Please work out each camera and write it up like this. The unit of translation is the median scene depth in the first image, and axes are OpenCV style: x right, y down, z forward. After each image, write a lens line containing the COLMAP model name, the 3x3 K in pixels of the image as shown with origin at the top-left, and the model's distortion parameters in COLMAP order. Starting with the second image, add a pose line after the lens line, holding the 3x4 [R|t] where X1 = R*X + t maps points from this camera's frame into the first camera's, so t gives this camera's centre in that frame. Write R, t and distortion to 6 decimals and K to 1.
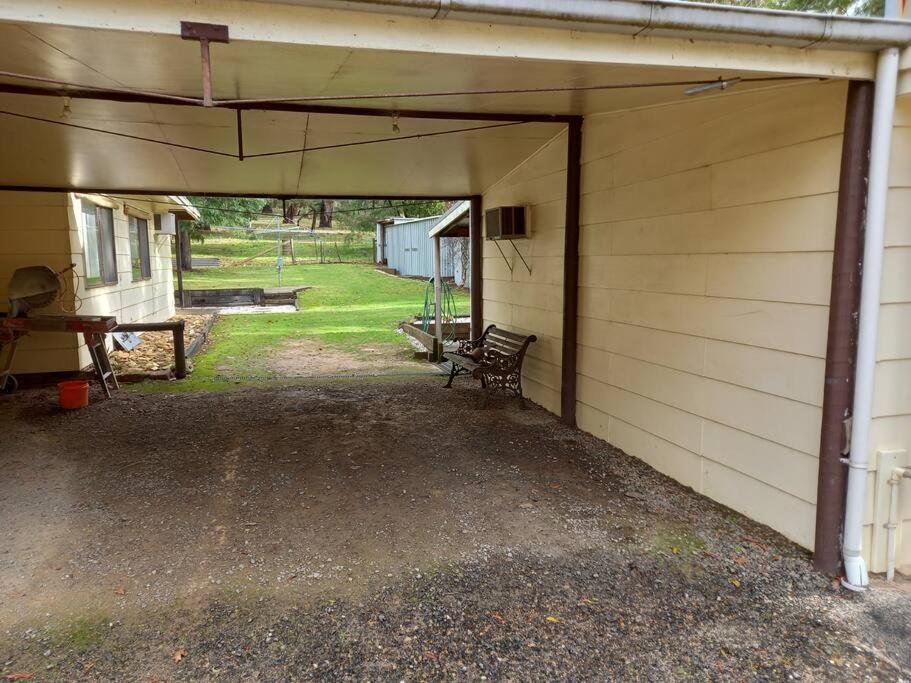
lens RADIAL K [[696.7, 0, 455.5], [0, 696.7, 341.5], [0, 0, 1]] dist [0.022109, -0.000779]
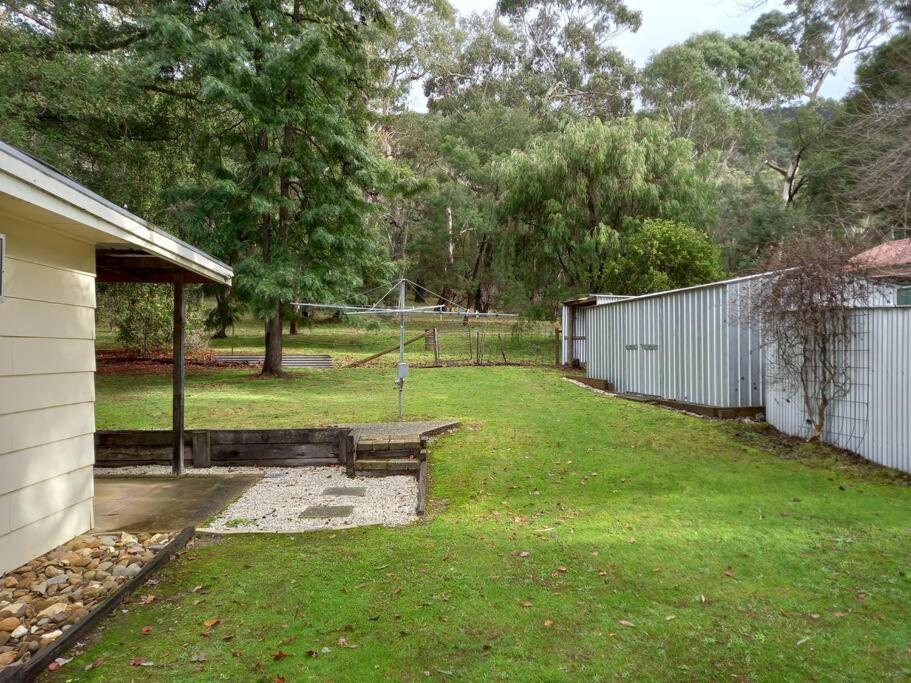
lens RADIAL K [[696.7, 0, 455.5], [0, 696.7, 341.5], [0, 0, 1]] dist [0.022109, -0.000779]
pose [[0.977149, 0.012734, -0.212175, -0.078053], [-0.040118, 0.991312, -0.125265, -0.053570], [0.208737, 0.130915, 0.969170, 0.377517]]
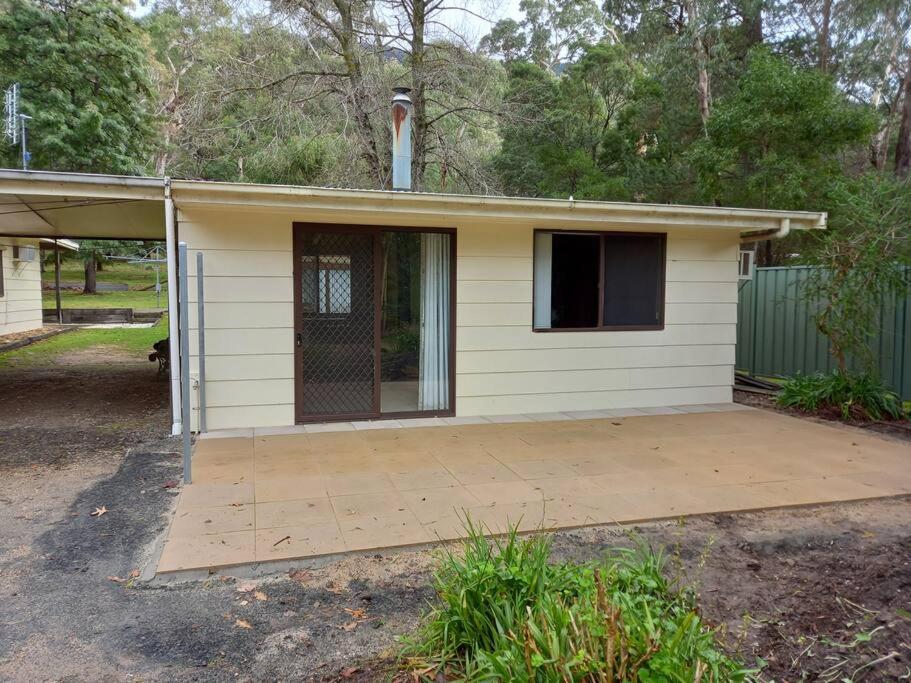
lens RADIAL K [[696.7, 0, 455.5], [0, 696.7, 341.5], [0, 0, 1]] dist [0.022109, -0.000779]
pose [[0.999191, 0.020285, 0.034733, 0.151130], [-0.018599, 0.998665, -0.048194, 0.017124], [-0.035665, 0.047509, 0.998234, -0.129932]]
